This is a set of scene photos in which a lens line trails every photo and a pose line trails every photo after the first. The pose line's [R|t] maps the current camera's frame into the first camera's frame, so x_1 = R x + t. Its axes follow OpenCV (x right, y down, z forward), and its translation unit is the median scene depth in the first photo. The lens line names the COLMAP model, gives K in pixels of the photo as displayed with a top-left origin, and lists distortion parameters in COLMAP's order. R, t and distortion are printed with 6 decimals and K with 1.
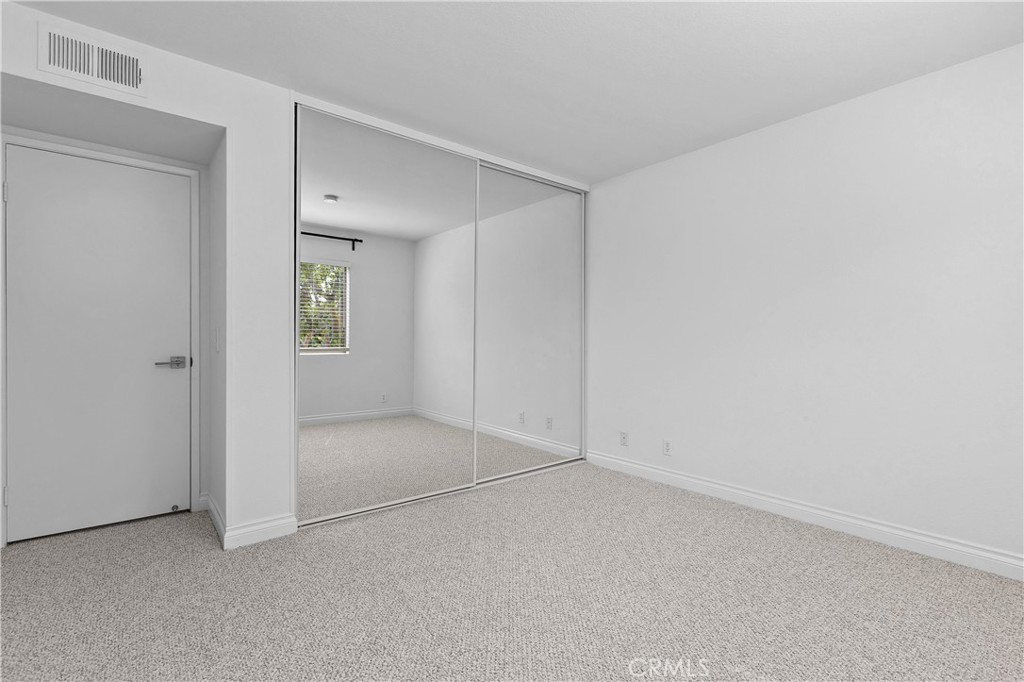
lens RADIAL K [[468.5, 0, 515.1], [0, 468.5, 340.7], [0, 0, 1]] dist [0.000894, 0.000061]
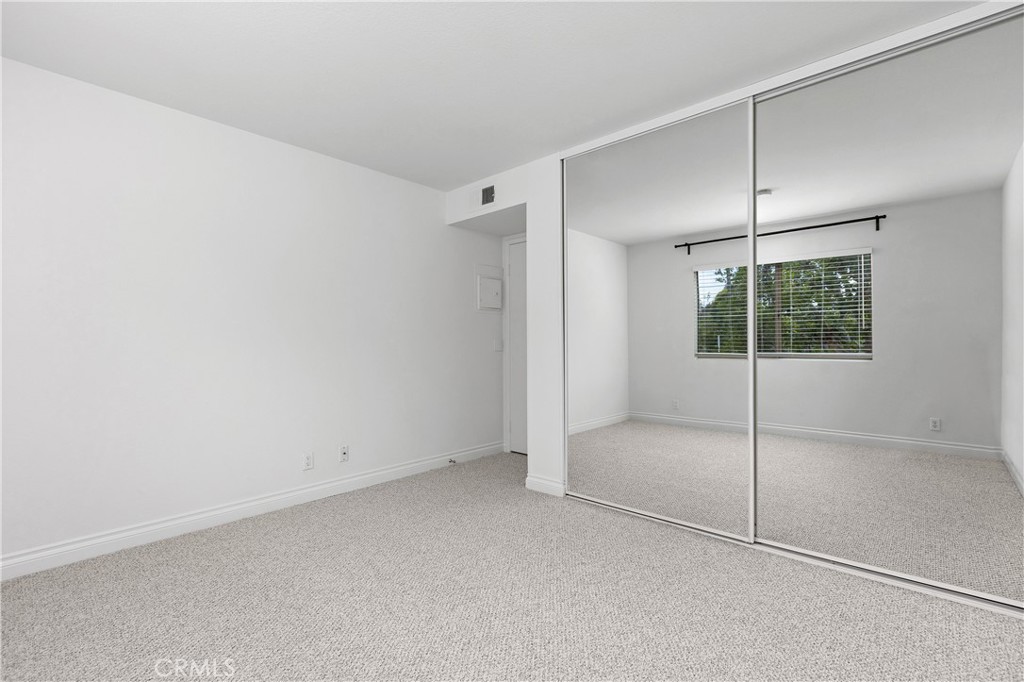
lens RADIAL K [[464.8, 0, 514.6], [0, 464.8, 343.4], [0, 0, 1]] dist [0.001338, 0.000171]
pose [[0.144197, -0.011603, -0.989481, 0.693031], [-0.002252, 0.999925, -0.012053, 0.008551], [0.989546, 0.003966, 0.144160, 0.629150]]
